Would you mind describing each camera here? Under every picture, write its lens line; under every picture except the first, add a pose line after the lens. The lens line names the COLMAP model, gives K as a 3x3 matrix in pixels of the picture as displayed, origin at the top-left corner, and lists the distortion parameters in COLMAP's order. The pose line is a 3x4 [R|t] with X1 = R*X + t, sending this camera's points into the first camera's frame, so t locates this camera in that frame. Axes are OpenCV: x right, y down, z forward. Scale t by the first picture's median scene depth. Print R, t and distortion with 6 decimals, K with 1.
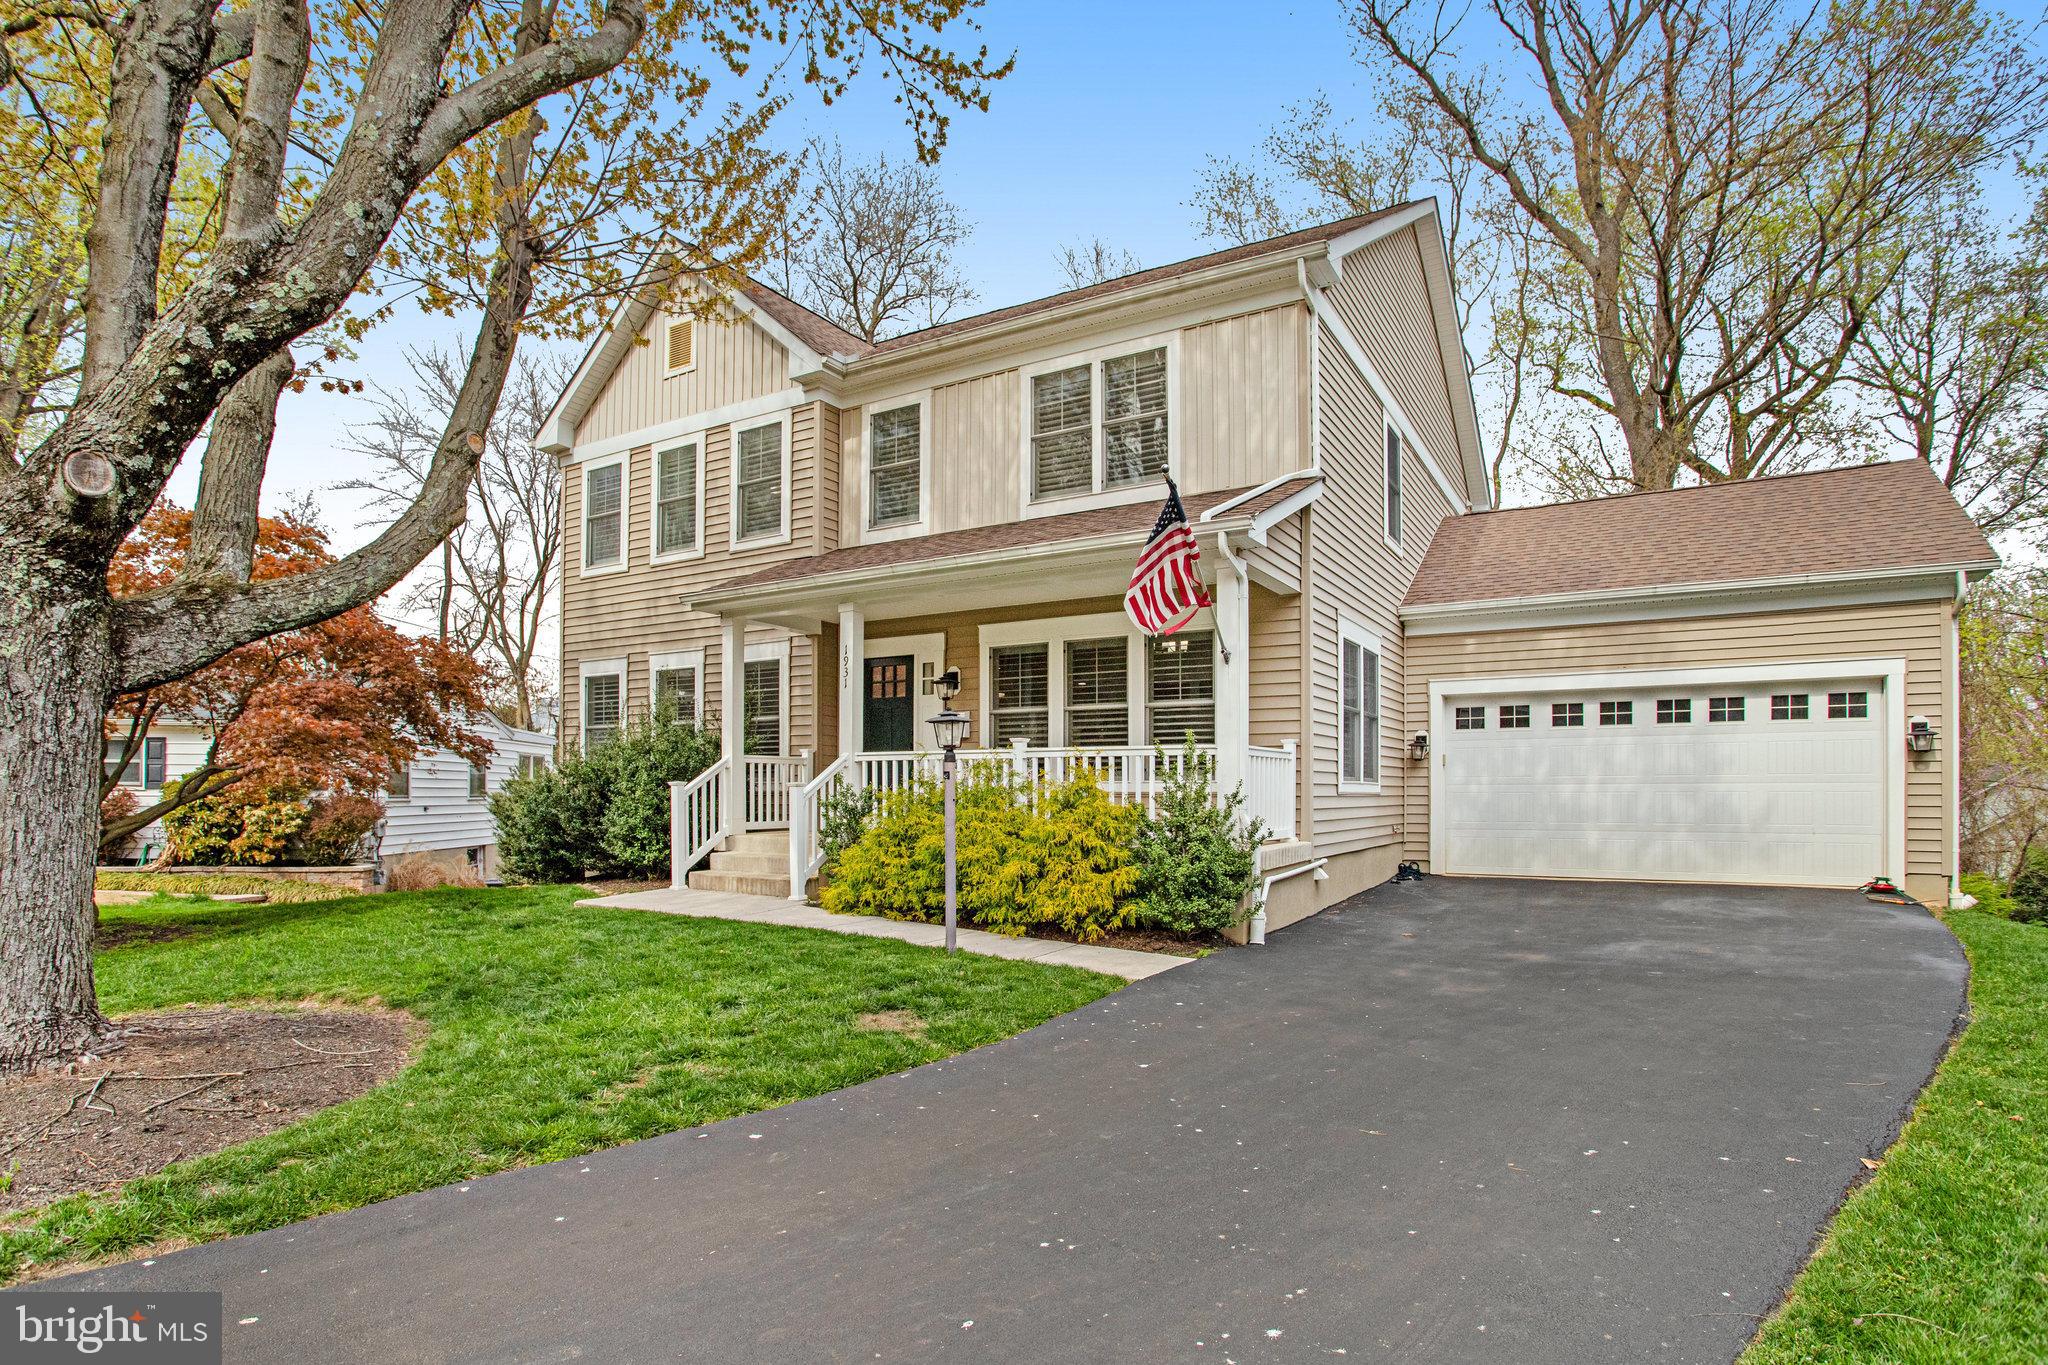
lens RADIAL K [[1025.9, 0, 1070.2], [0, 1025.9, 780.2], [0, 0, 1]] dist [-0.024775, 0.005917]
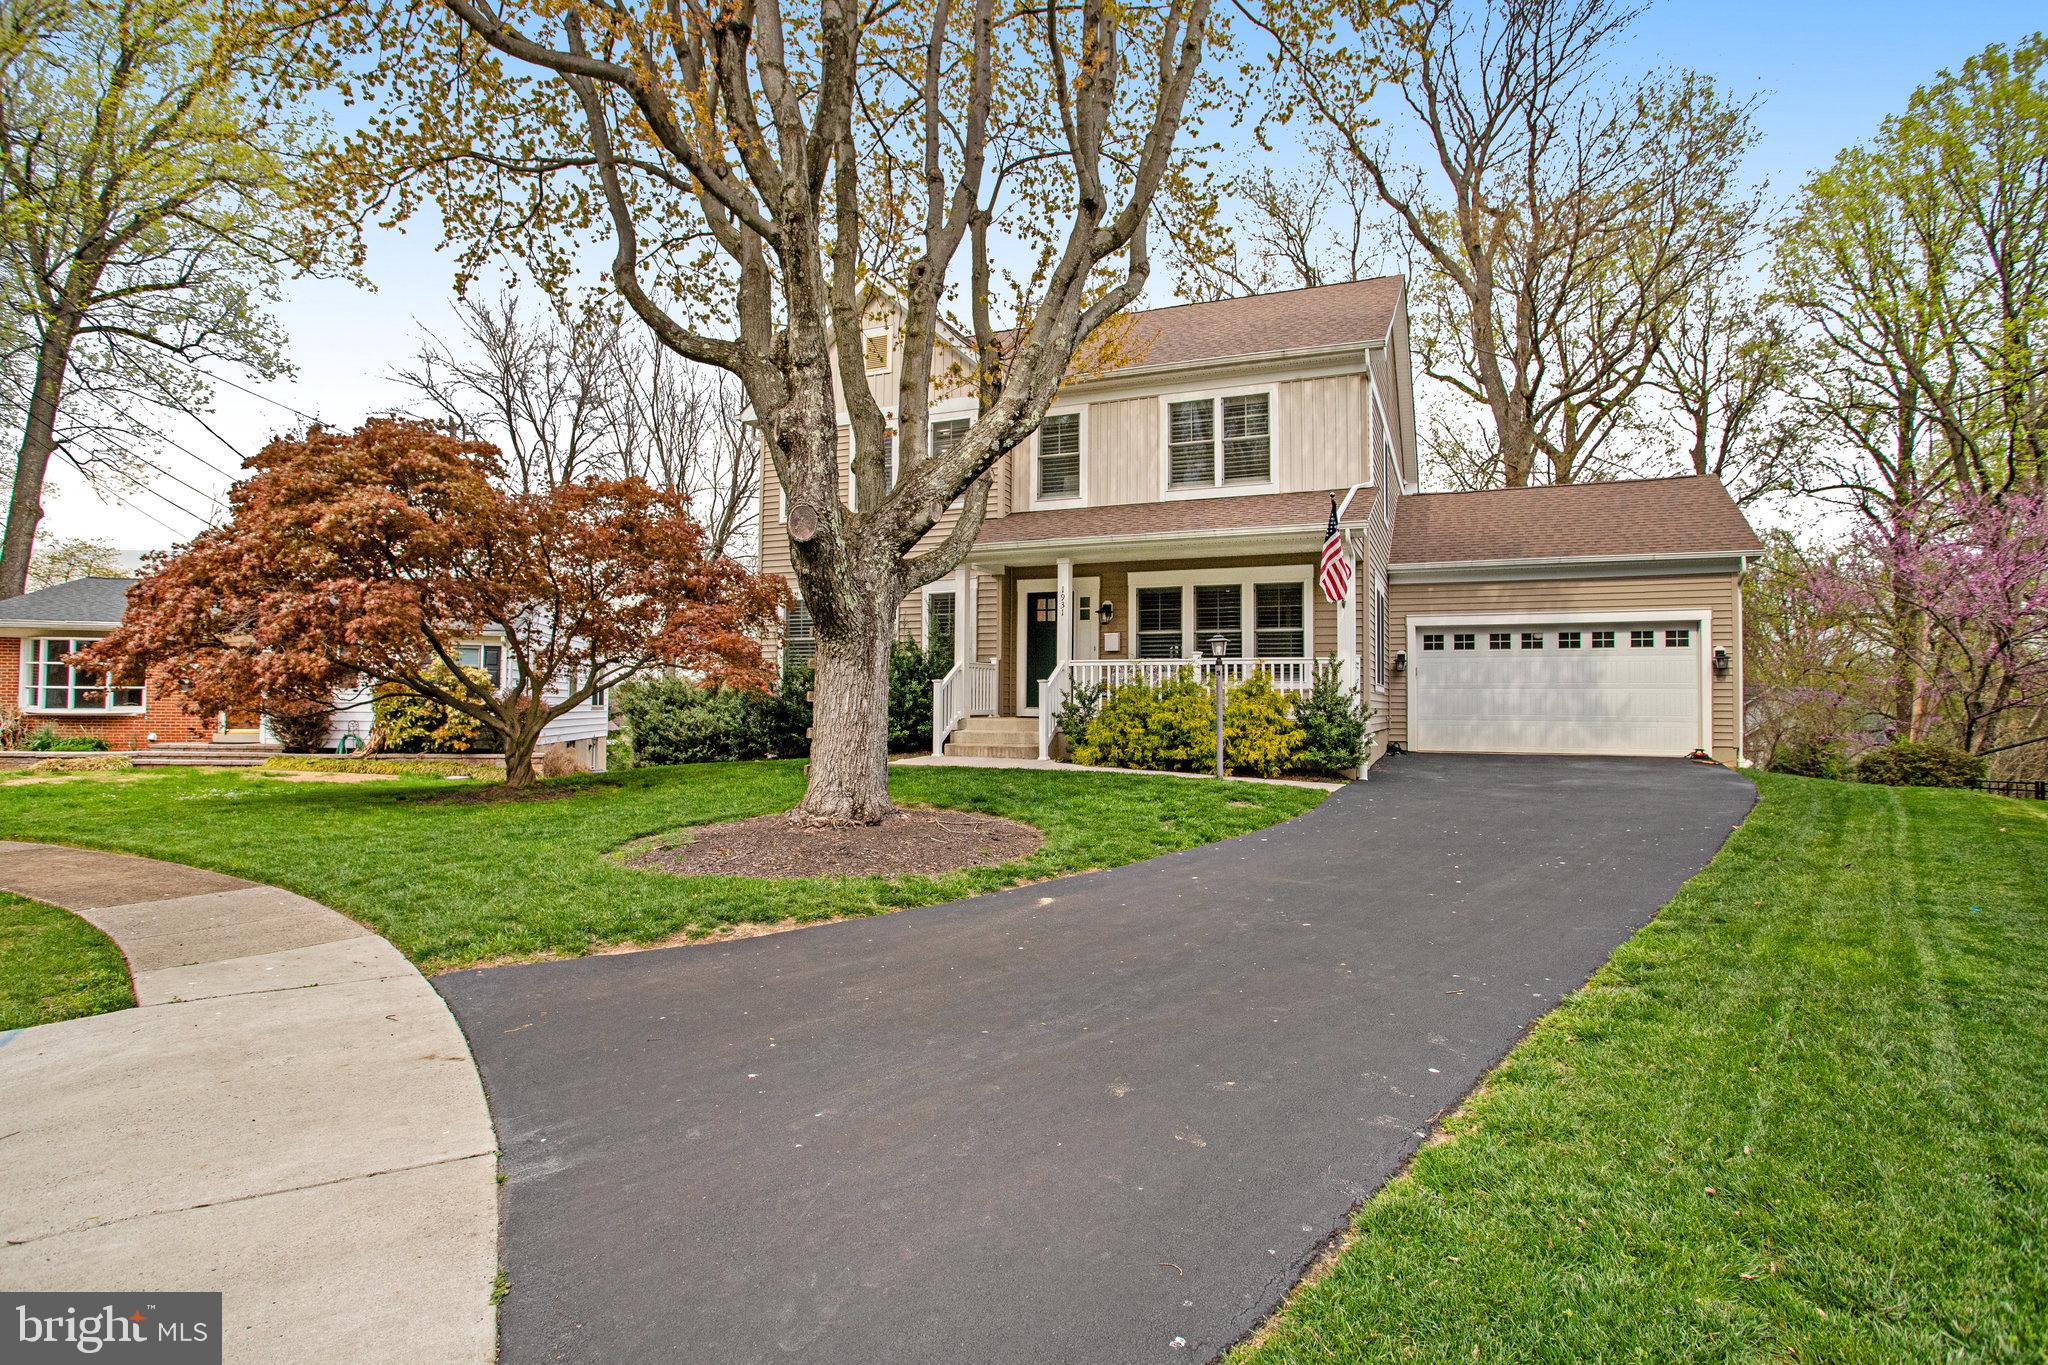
lens RADIAL K [[1025.9, 0, 1069.3], [0, 1025.9, 672.7], [0, 0, 1]] dist [-0.024775, 0.005917]
pose [[0.988258, 0.009960, 0.152471, -0.360613], [-0.005940, 0.999623, -0.026798, 0.024588], [-0.152680, 0.025578, 0.987945, -0.368178]]
